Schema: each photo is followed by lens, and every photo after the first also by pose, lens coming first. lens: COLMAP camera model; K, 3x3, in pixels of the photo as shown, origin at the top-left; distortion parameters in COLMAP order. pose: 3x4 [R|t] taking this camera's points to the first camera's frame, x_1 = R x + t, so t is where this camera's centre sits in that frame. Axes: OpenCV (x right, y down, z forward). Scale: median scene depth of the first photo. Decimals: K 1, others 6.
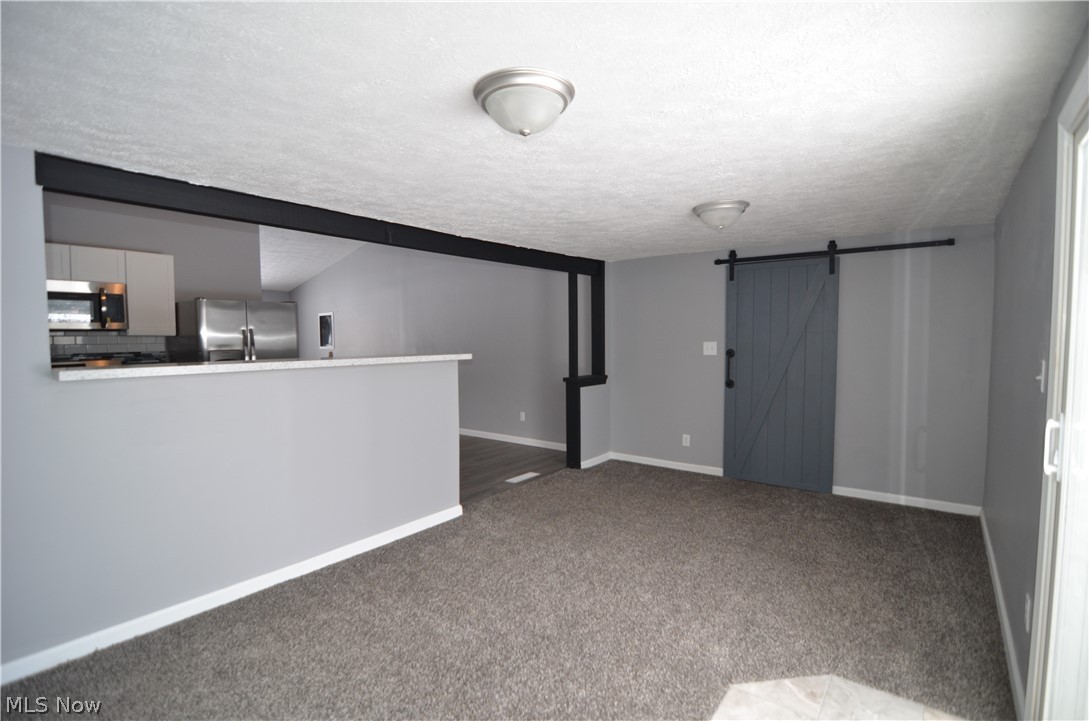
lens RADIAL K [[528.1, 0, 543.9], [0, 528.1, 367.3], [0, 0, 1]] dist [-0.000876, -0.000397]
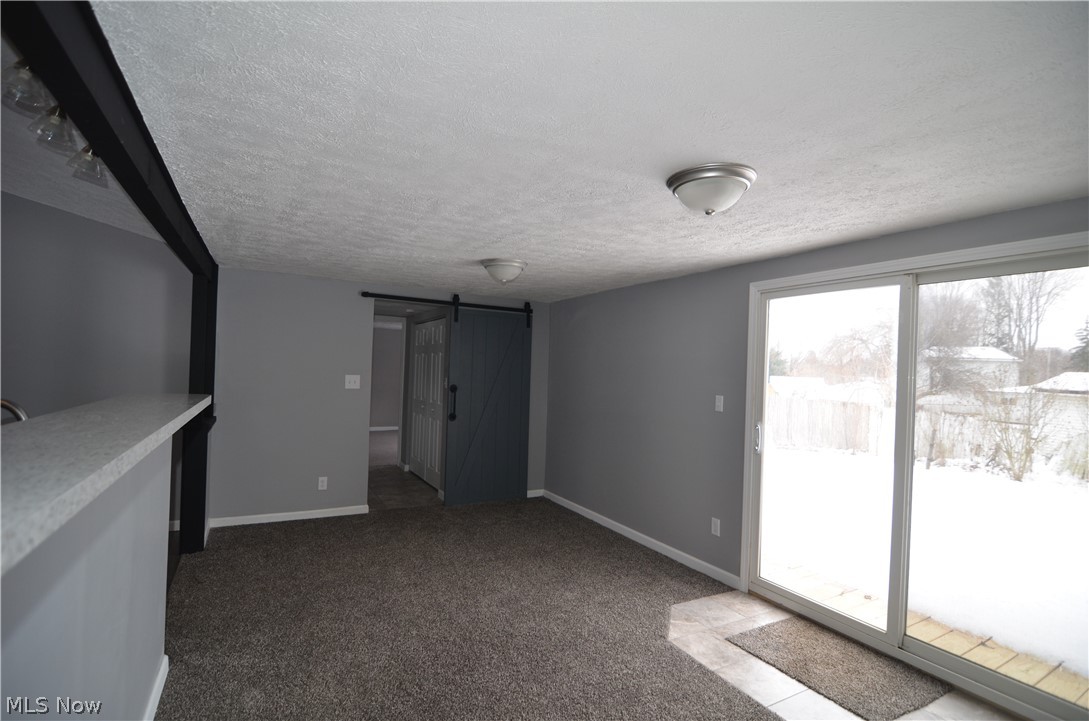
lens RADIAL K [[519.9, 0, 540.8], [0, 519.9, 368.0], [0, 0, 1]] dist [-0.004494, -0.011246]
pose [[0.404632, 0.026919, 0.914083, -0.493626], [0.019759, 0.999076, -0.038168, -0.021999], [-0.914266, 0.033506, 0.403727, 0.366581]]
